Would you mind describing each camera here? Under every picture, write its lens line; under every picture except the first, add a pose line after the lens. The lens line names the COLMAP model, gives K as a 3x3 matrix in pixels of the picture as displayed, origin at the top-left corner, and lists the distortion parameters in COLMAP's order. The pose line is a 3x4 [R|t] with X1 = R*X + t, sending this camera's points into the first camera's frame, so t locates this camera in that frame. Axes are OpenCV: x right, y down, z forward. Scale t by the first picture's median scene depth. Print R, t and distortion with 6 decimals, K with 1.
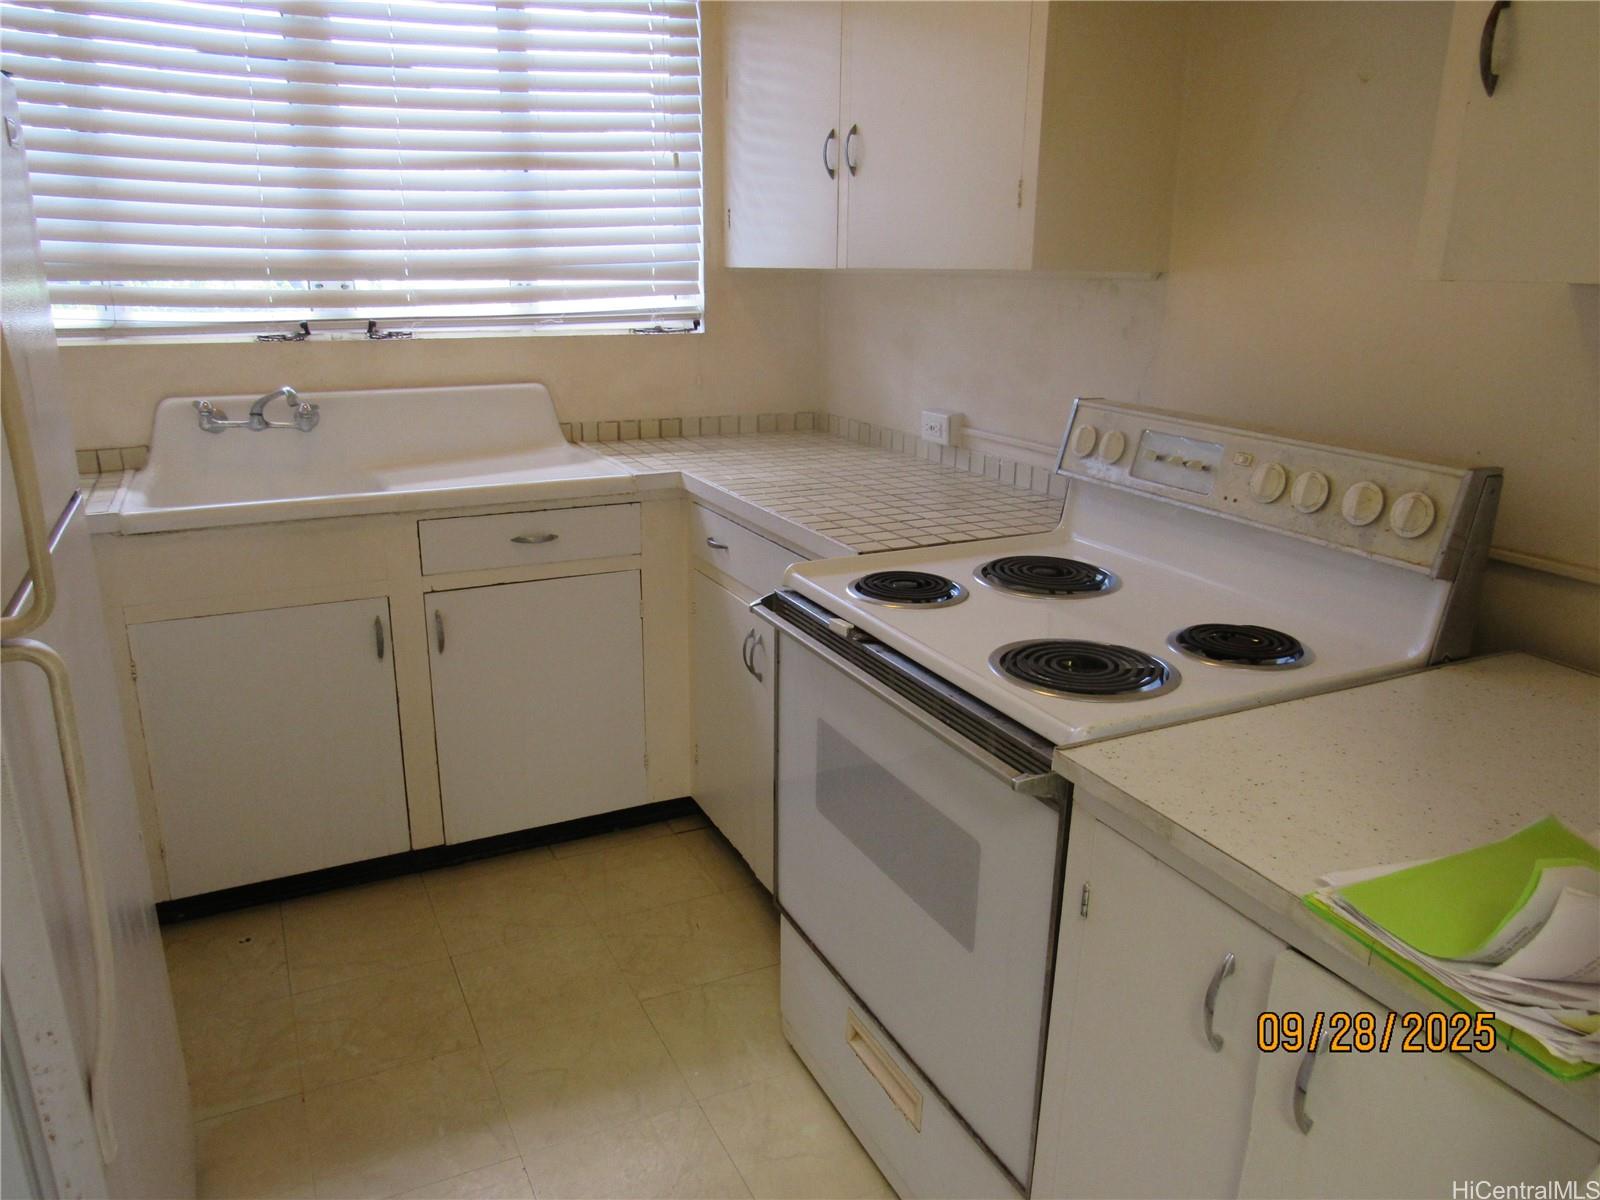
lens RADIAL K [[1153.6, 0, 795.4], [0, 1153.6, 604.6], [0, 0, 1]] dist [-0.025670, 0.020561]
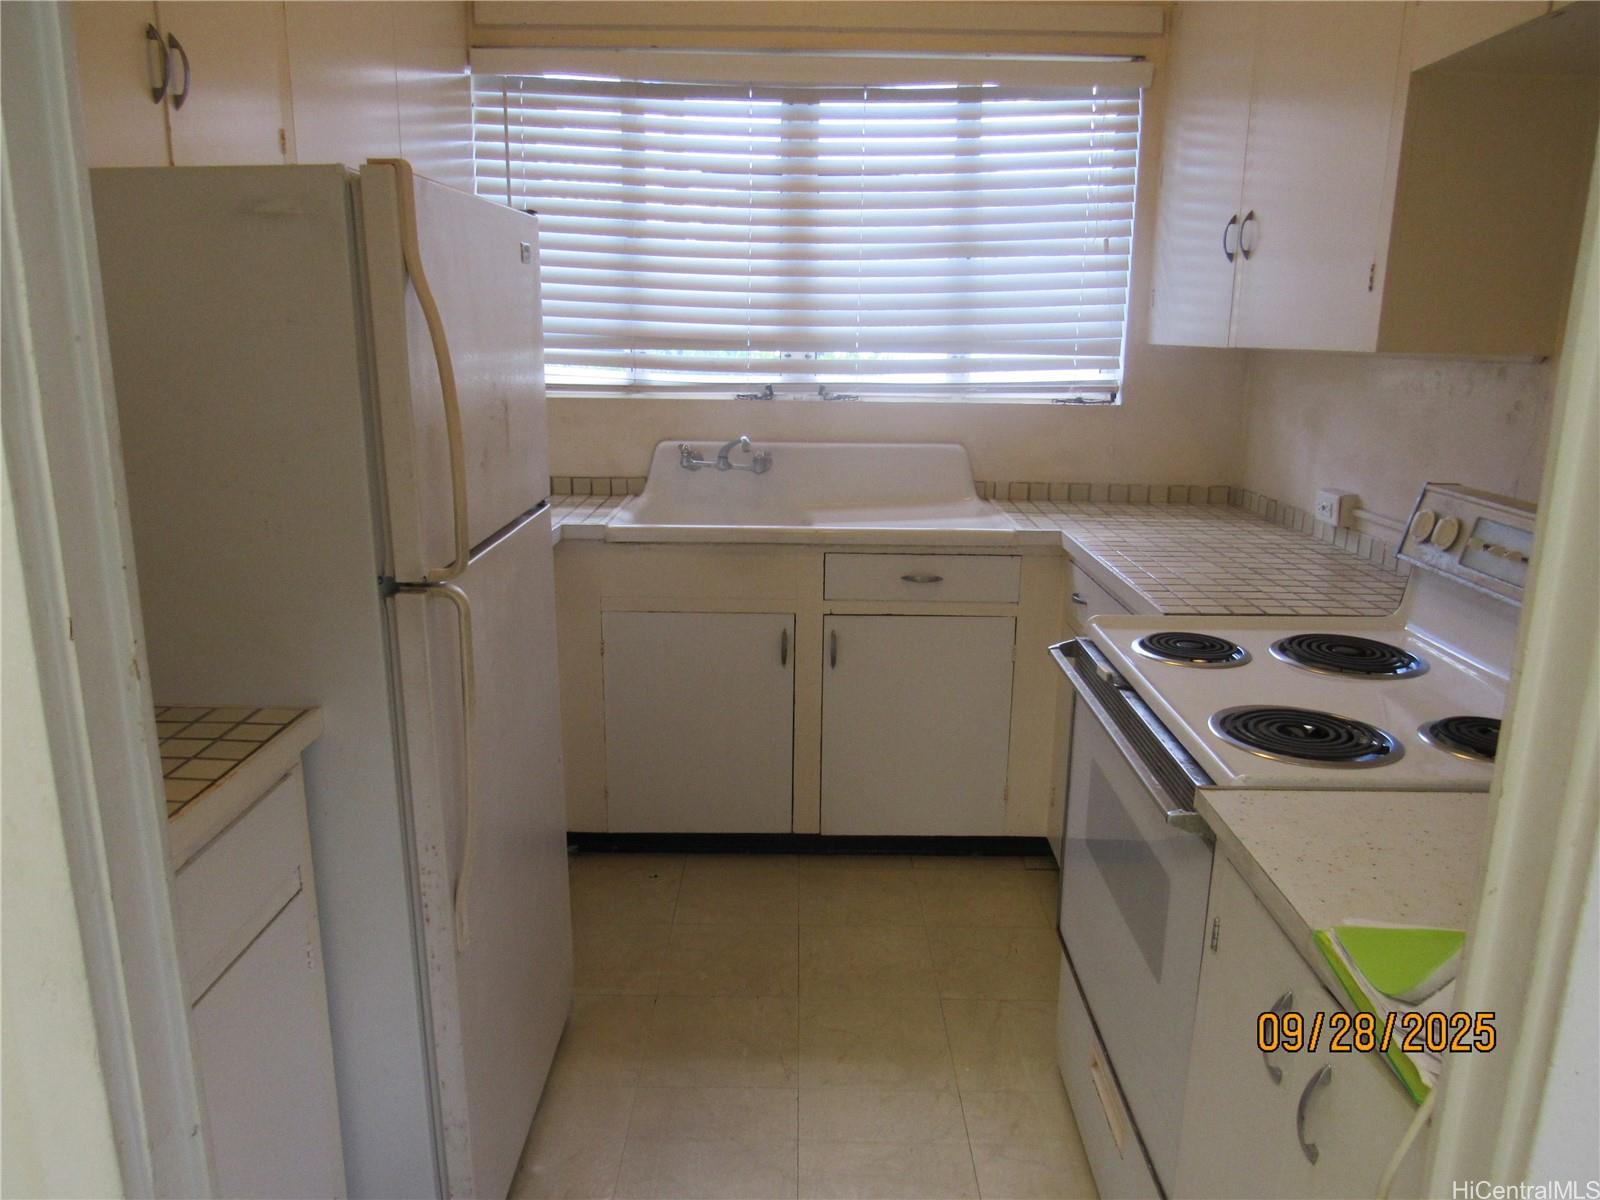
lens RADIAL K [[1153.6, 0, 806.9], [0, 1153.6, 609.5], [0, 0, 1]] dist [-0.025670, 0.020561]
pose [[0.898627, 0.106750, -0.425529, 0.159582], [-0.129193, 0.991326, -0.024141, 0.015212], [0.419260, 0.076669, 0.904623, -0.073605]]
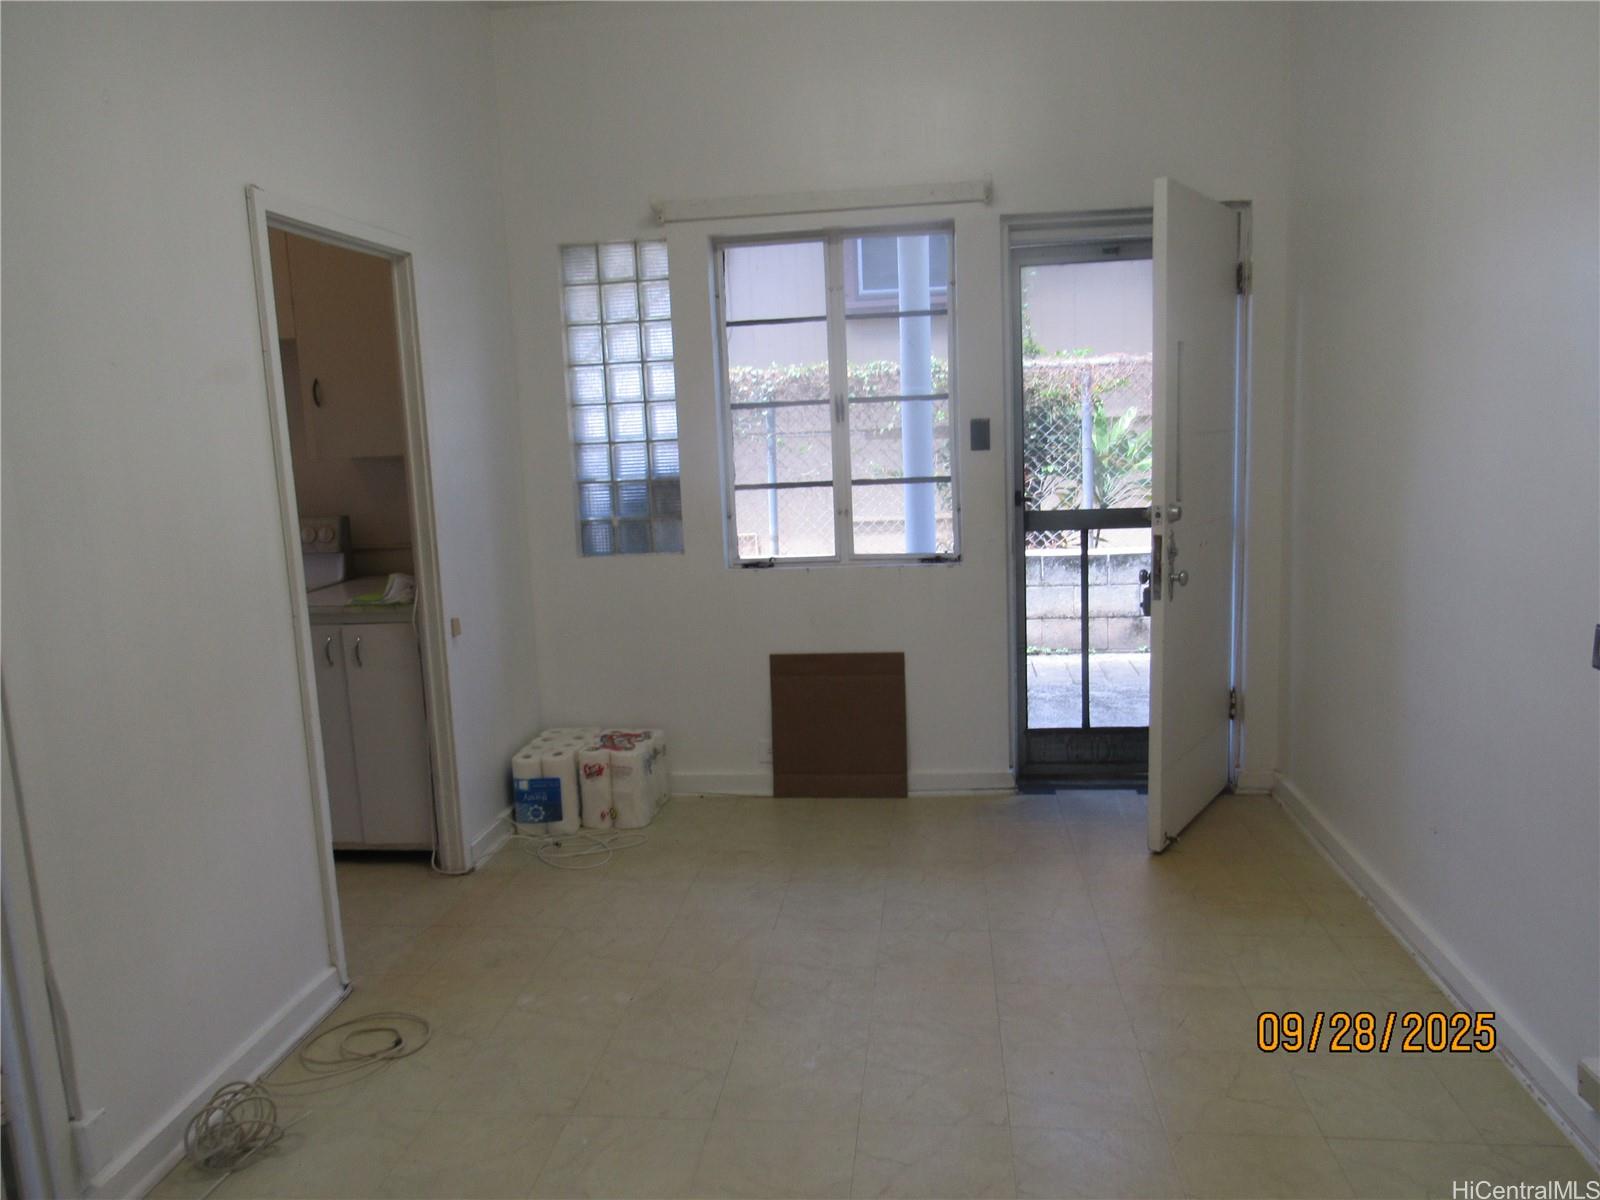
lens RADIAL K [[1153.6, 0, 800.2], [0, 1153.6, 601.6], [0, 0, 1]] dist [-0.025670, 0.020561]
pose [[0.542791, -0.156780, 0.825105, -0.804575], [0.288821, 0.957349, -0.008092, 0.292721], [-0.788644, 0.242700, 0.564922, -1.014568]]
